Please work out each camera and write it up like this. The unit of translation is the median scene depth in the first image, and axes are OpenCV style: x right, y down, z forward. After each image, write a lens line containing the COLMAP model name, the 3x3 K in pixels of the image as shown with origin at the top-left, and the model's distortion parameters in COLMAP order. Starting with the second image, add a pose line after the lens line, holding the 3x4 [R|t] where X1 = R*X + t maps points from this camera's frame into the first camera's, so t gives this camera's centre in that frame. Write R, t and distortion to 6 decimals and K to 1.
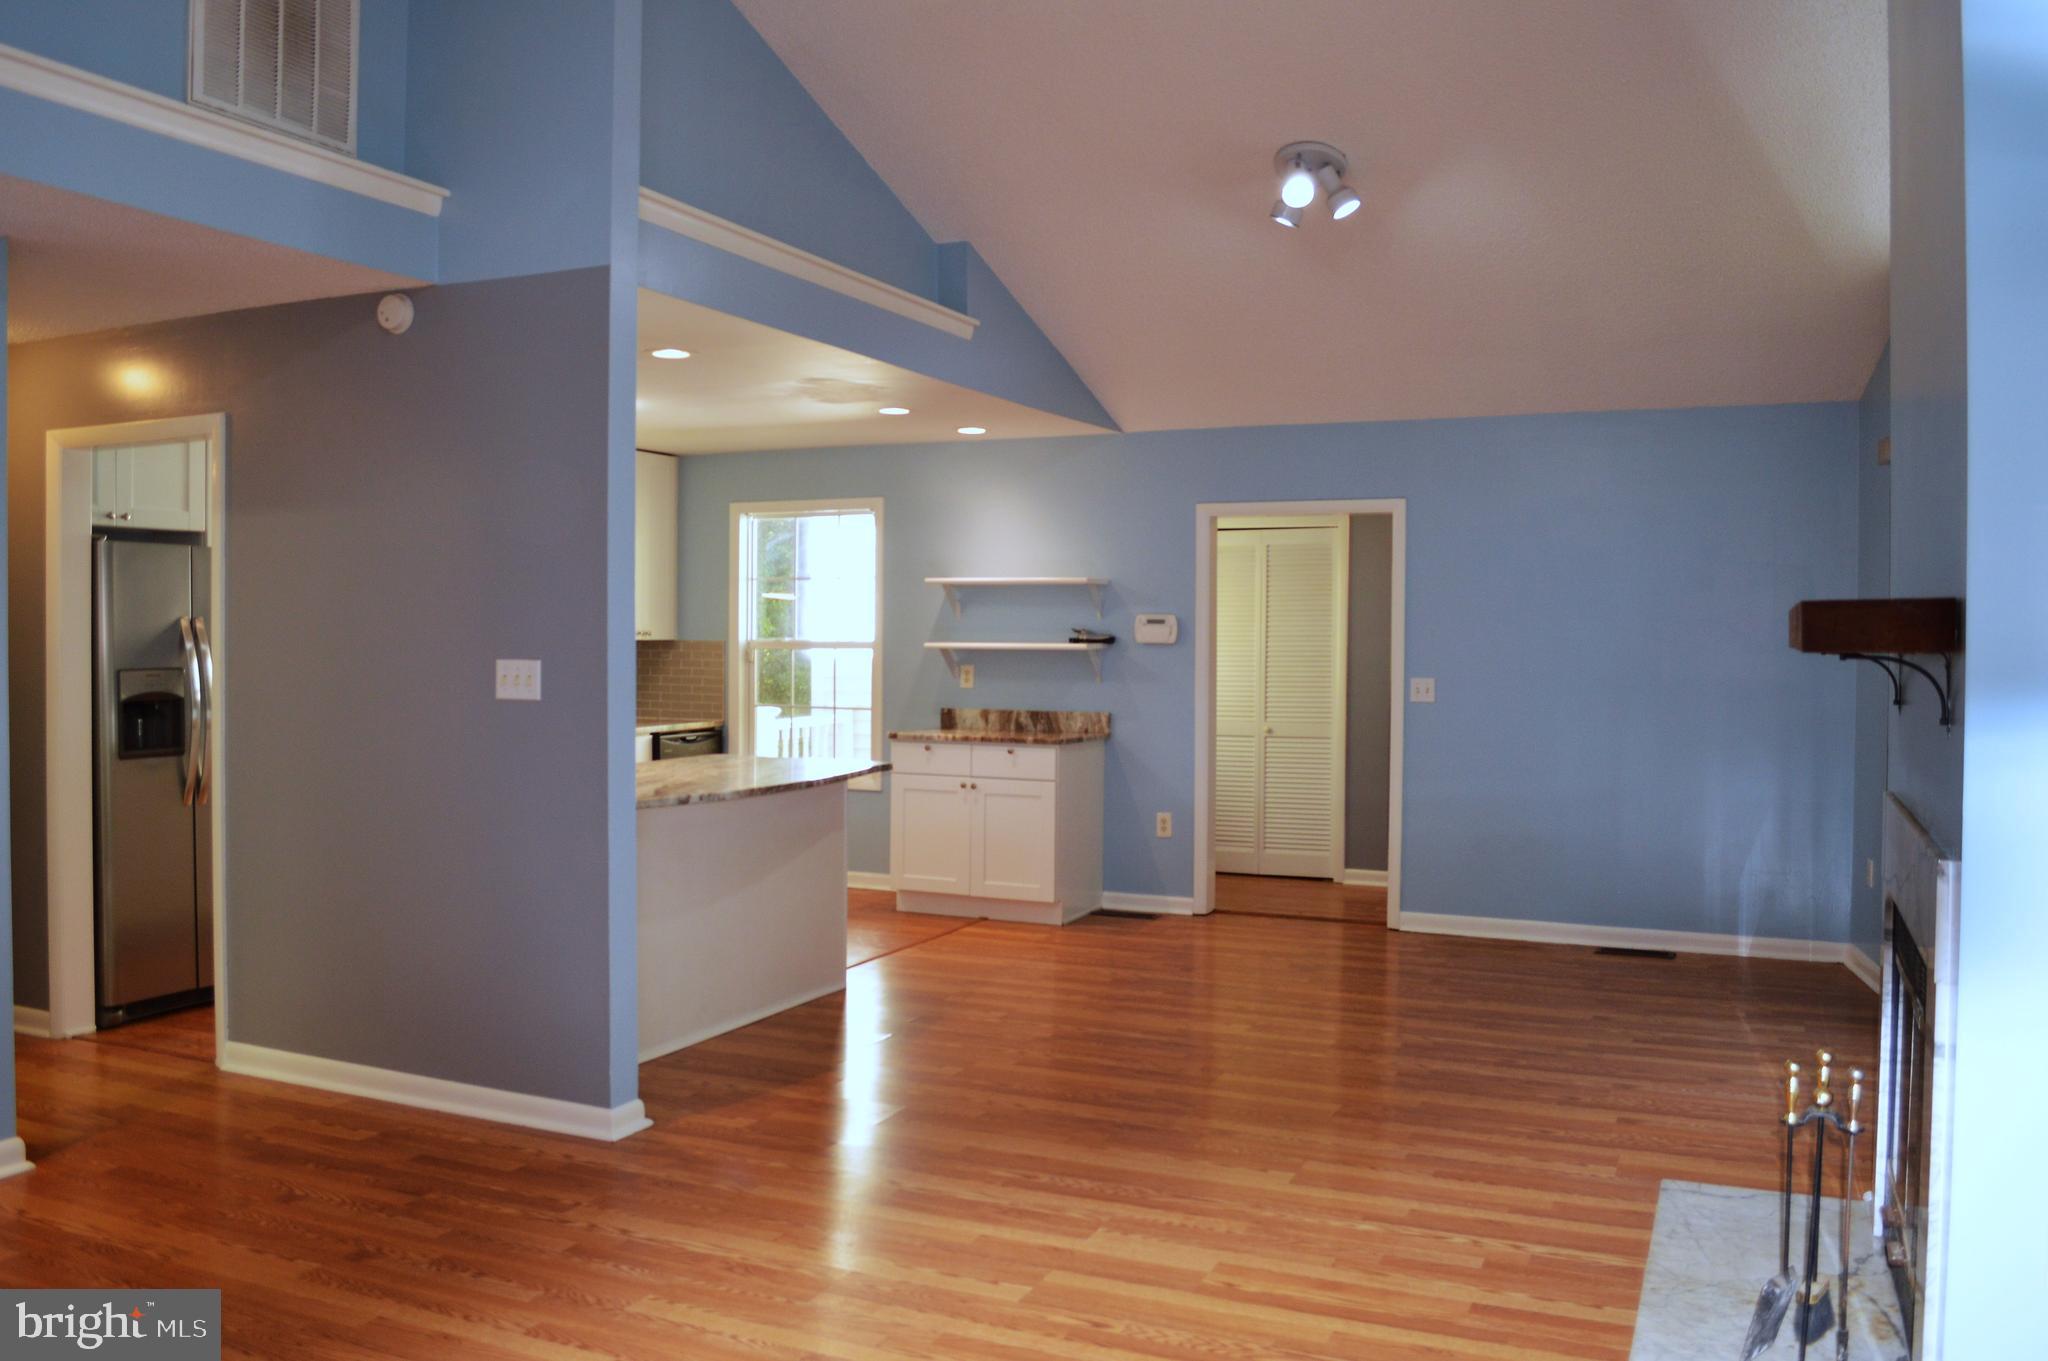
lens RADIAL K [[1642.5, 0, 1032.0], [0, 1642.5, 693.7], [0, 0, 1]] dist [-0.082449, 0.014469]
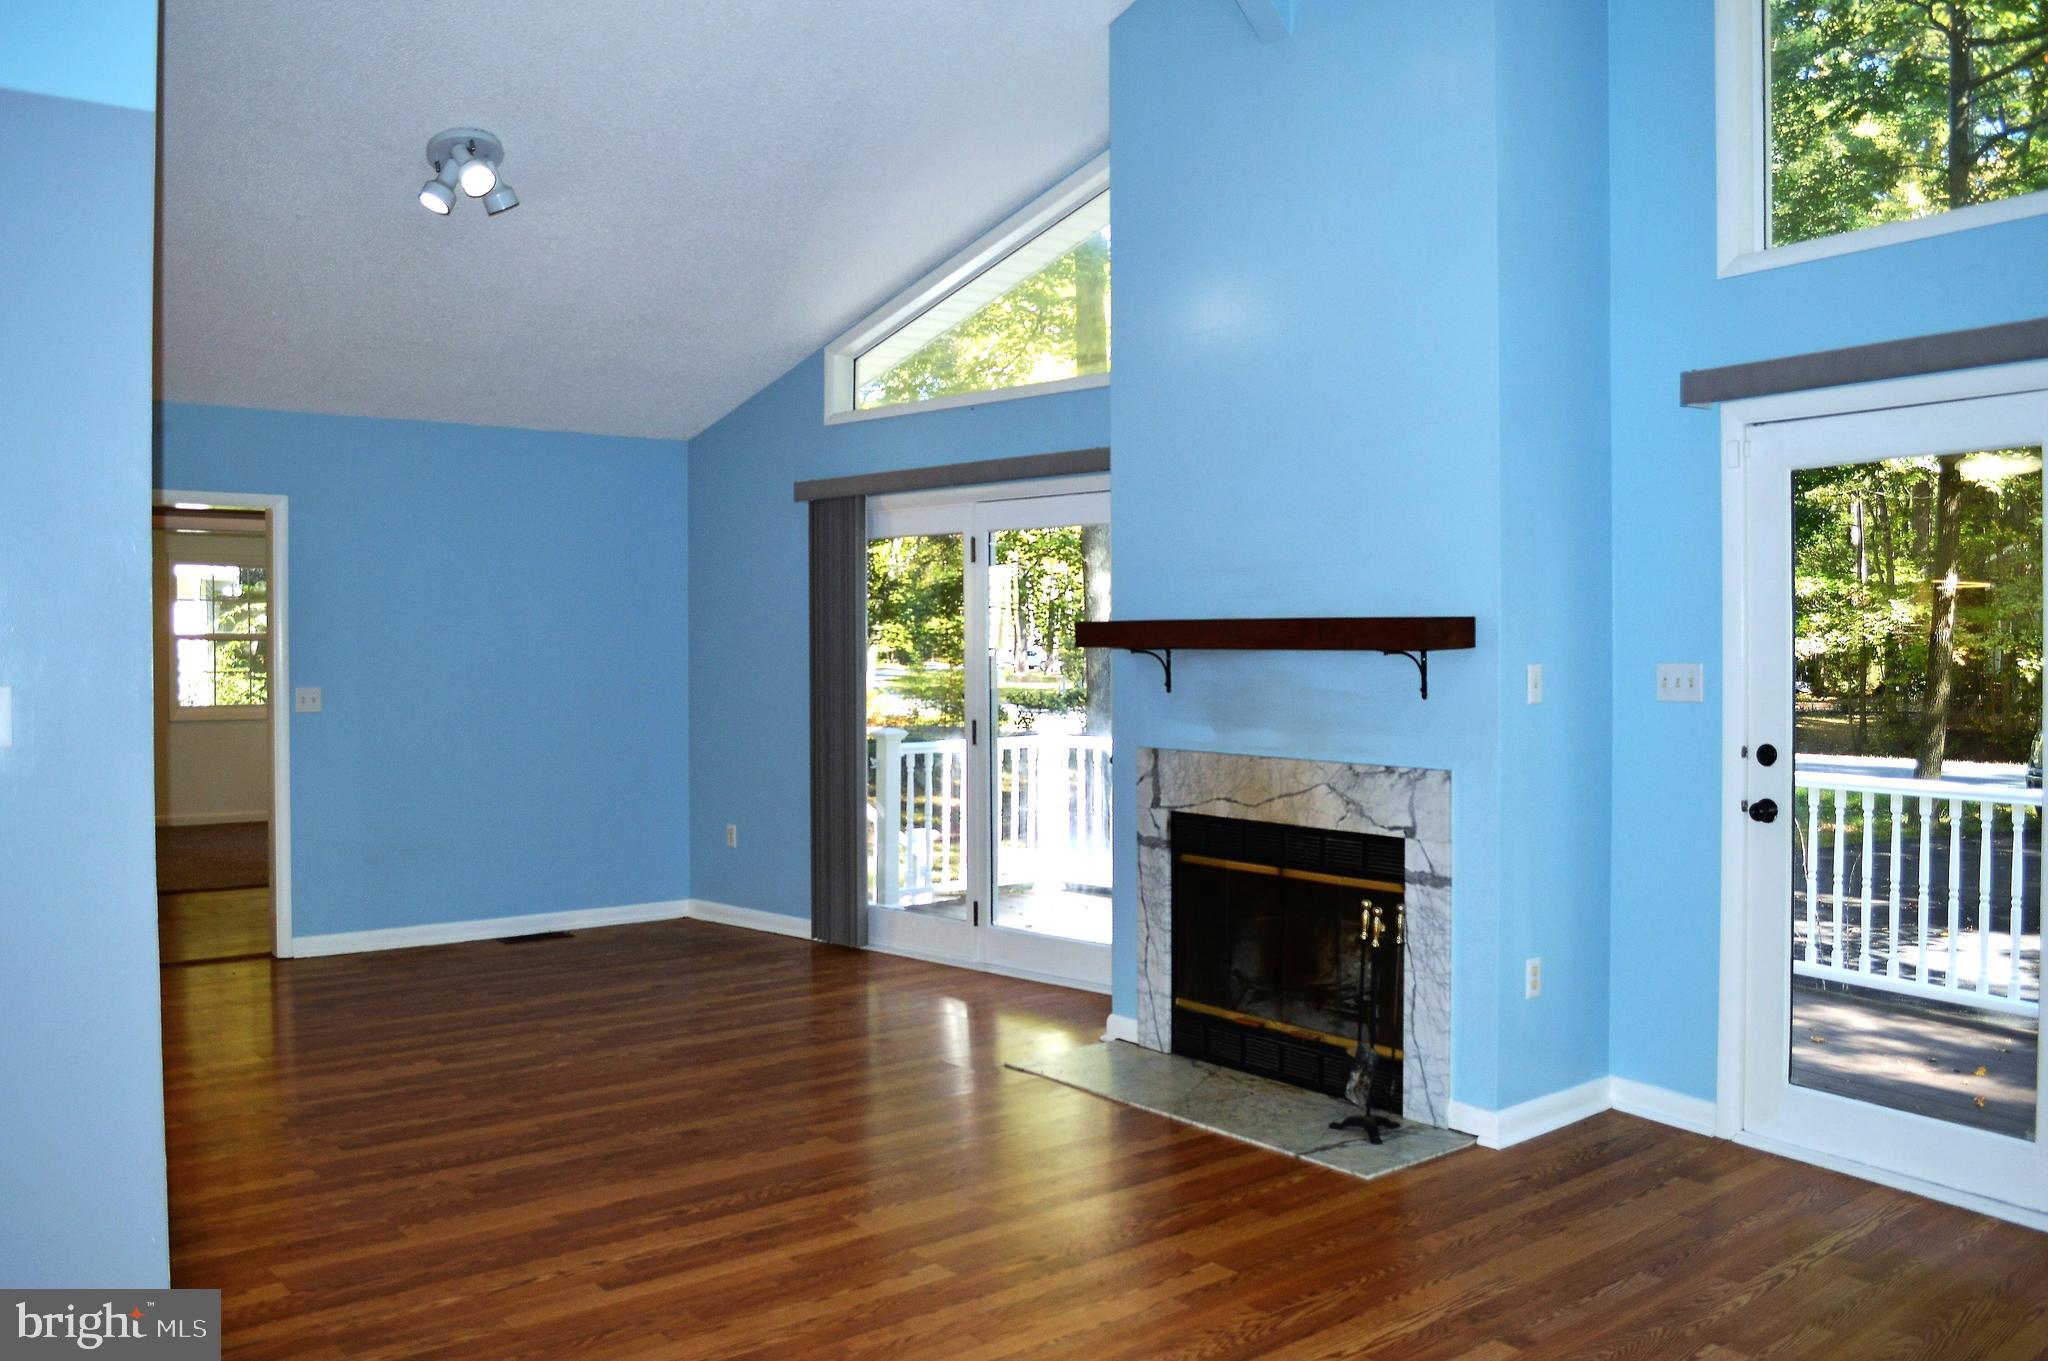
lens RADIAL K [[1642.5, 0, 1021.1], [0, 1642.5, 675.0], [0, 0, 1]] dist [-0.082449, 0.014469]
pose [[0.451215, -0.022897, 0.892122, -0.593582], [0.034447, 0.999373, 0.008228, -0.014257], [-0.891750, 0.027019, 0.451721, 0.306361]]
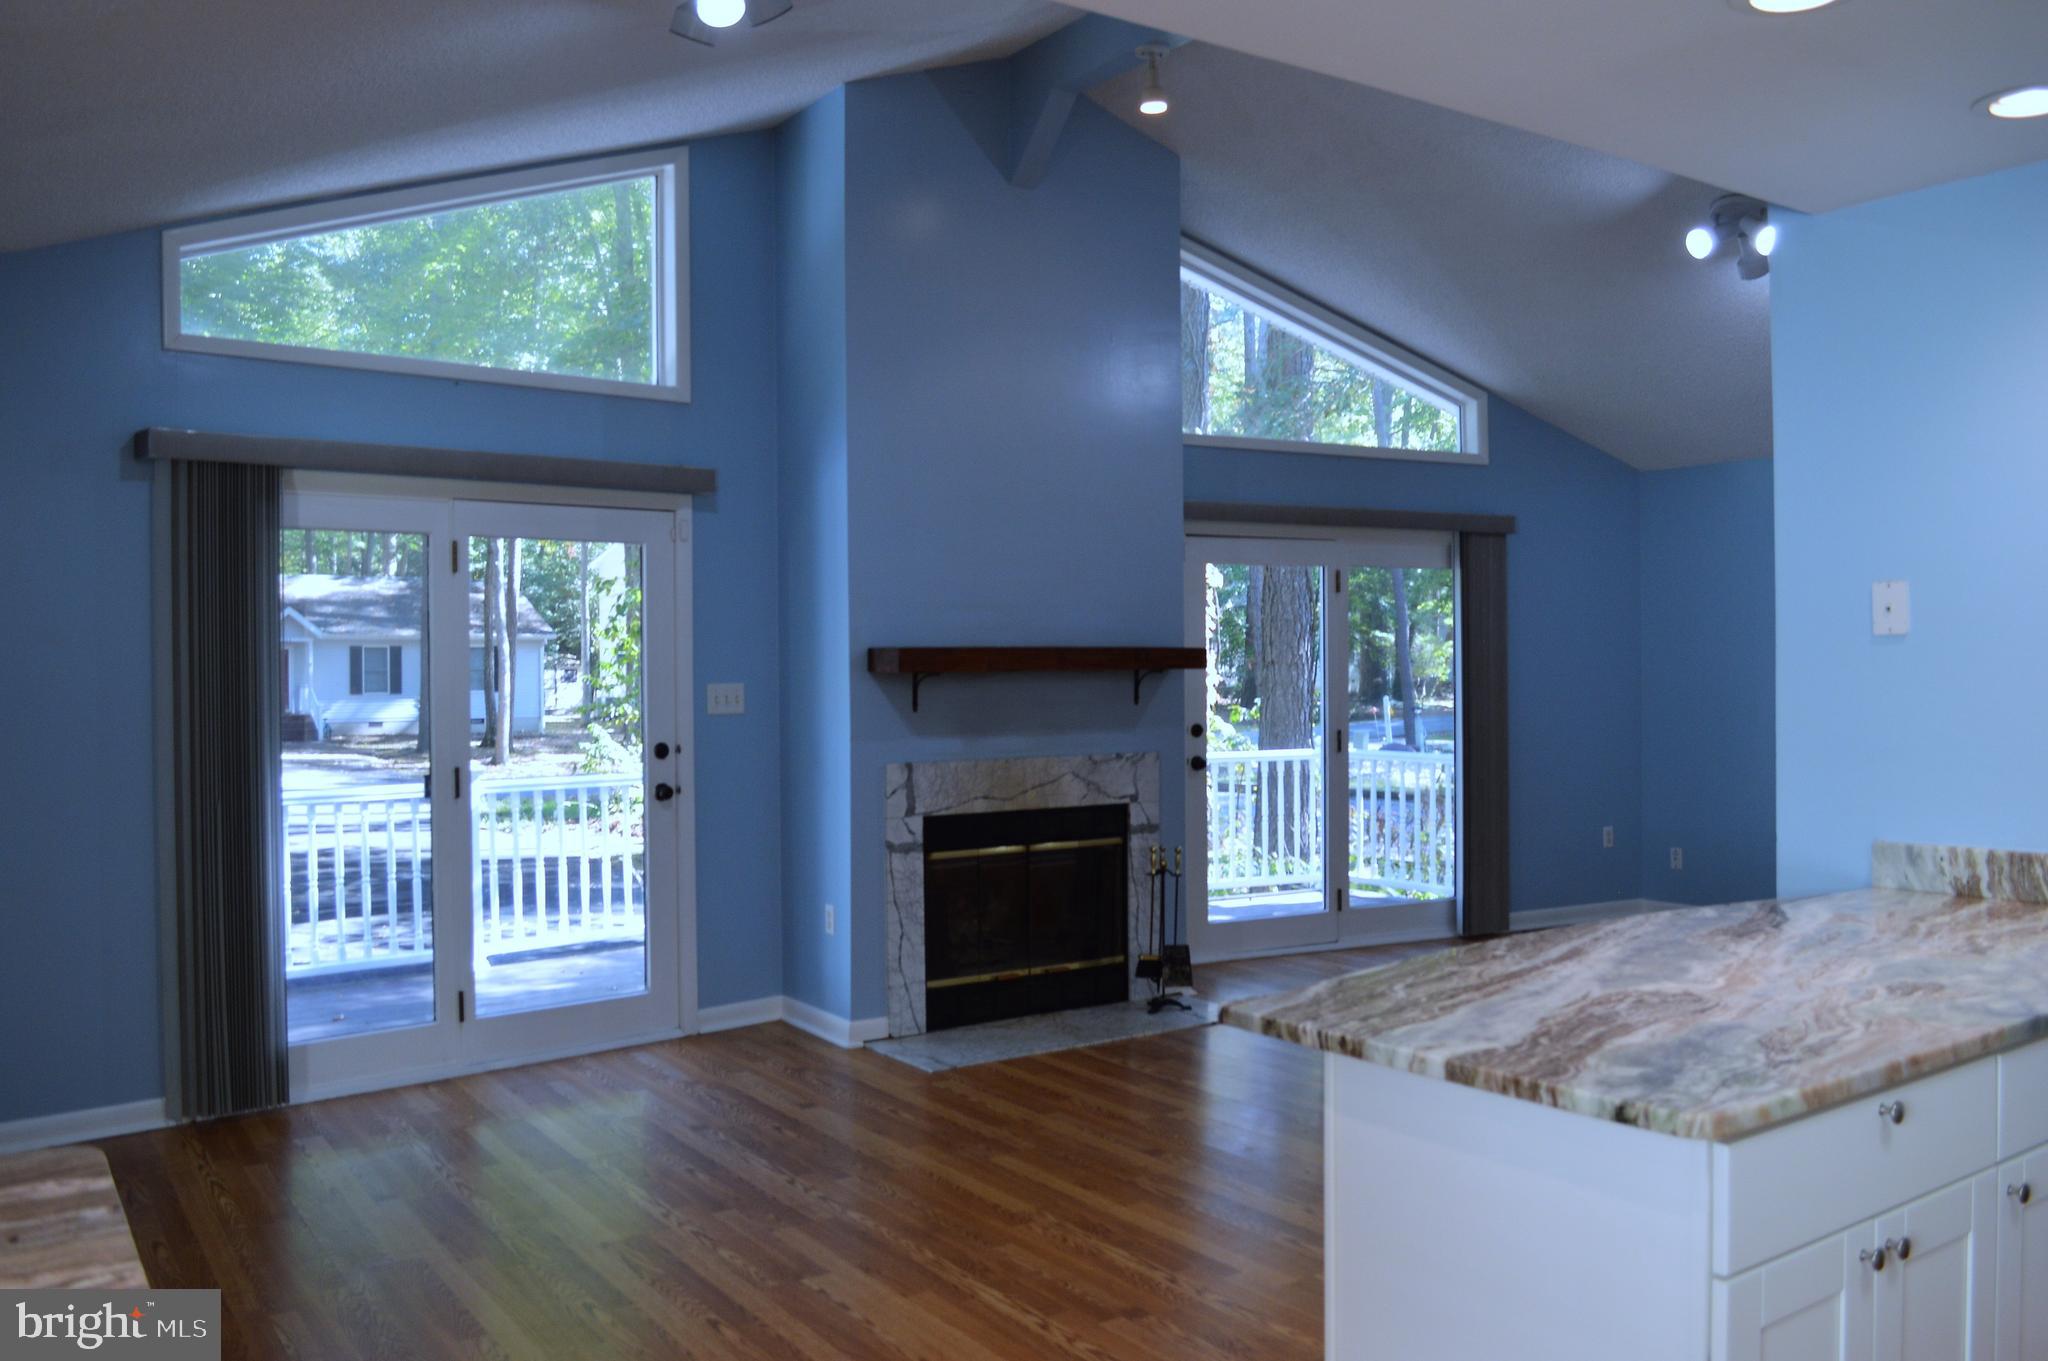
lens RADIAL K [[1642.5, 0, 1026.6], [0, 1642.5, 678.2], [0, 0, 1]] dist [-0.082449, 0.014469]
pose [[-0.853274, -0.001346, 0.521461, -0.299807], [0.023520, 0.998880, 0.041065, -0.061159], [-0.520932, 0.047305, -0.852286, 1.644255]]
